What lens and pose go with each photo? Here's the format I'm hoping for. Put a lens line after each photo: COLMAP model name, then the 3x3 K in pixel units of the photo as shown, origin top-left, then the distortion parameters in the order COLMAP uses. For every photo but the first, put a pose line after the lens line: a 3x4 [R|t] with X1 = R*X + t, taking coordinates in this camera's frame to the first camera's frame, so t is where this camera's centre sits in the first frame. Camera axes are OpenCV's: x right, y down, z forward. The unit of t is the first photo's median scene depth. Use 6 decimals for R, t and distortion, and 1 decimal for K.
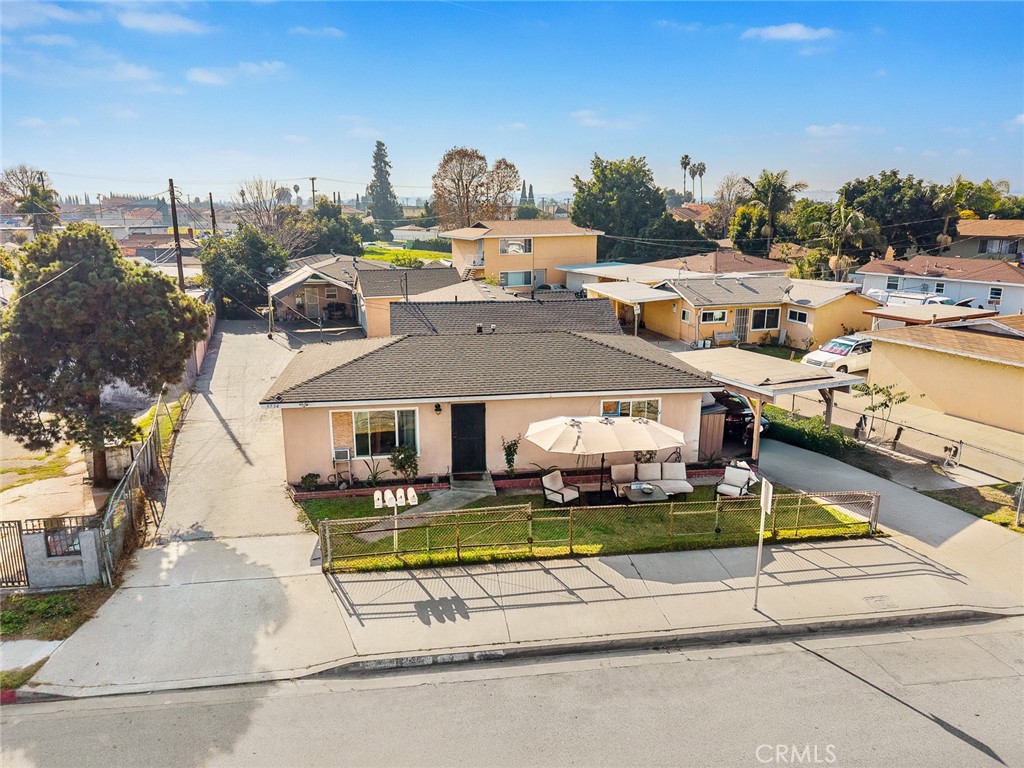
lens RADIAL K [[699.6, 0, 498.1], [0, 699.6, 381.5], [0, 0, 1]] dist [0.036366, -0.030245]
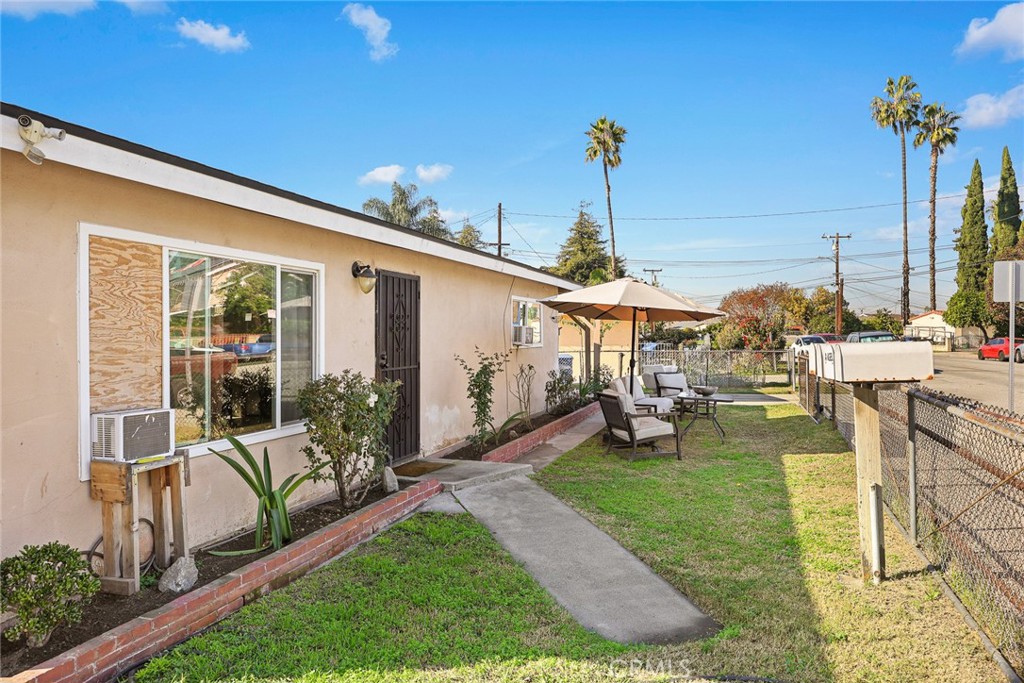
lens RADIAL K [[664.4, 0, 512.0], [0, 664.4, 341.5], [0, 0, 1]] dist [0.012728, -0.000826]
pose [[0.422892, -0.014806, 0.906059, -0.360281], [0.222751, 0.970886, -0.088101, 0.117400], [-0.878376, 0.239083, 0.413878, 0.791900]]
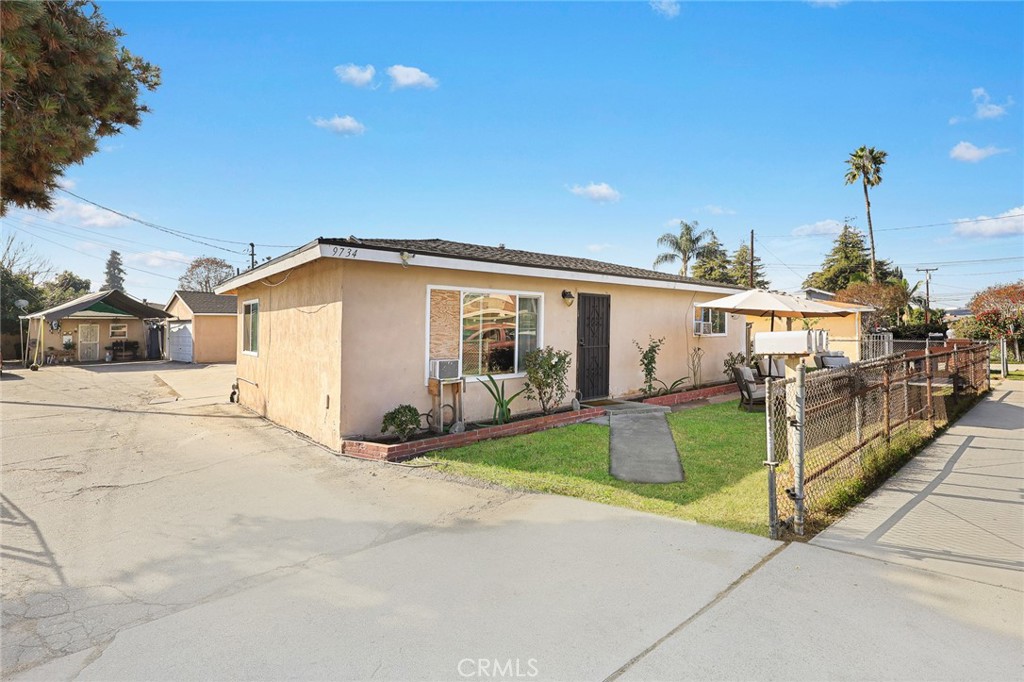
lens RADIAL K [[468.5, 0, 524.6], [0, 468.5, 315.6], [0, 0, 1]] dist [0.000259, -0.000591]
pose [[0.827342, 0.007487, 0.561649, -0.372945], [0.144926, 0.963210, -0.226325, 0.151422], [-0.542680, 0.268646, 0.795819, 0.658983]]
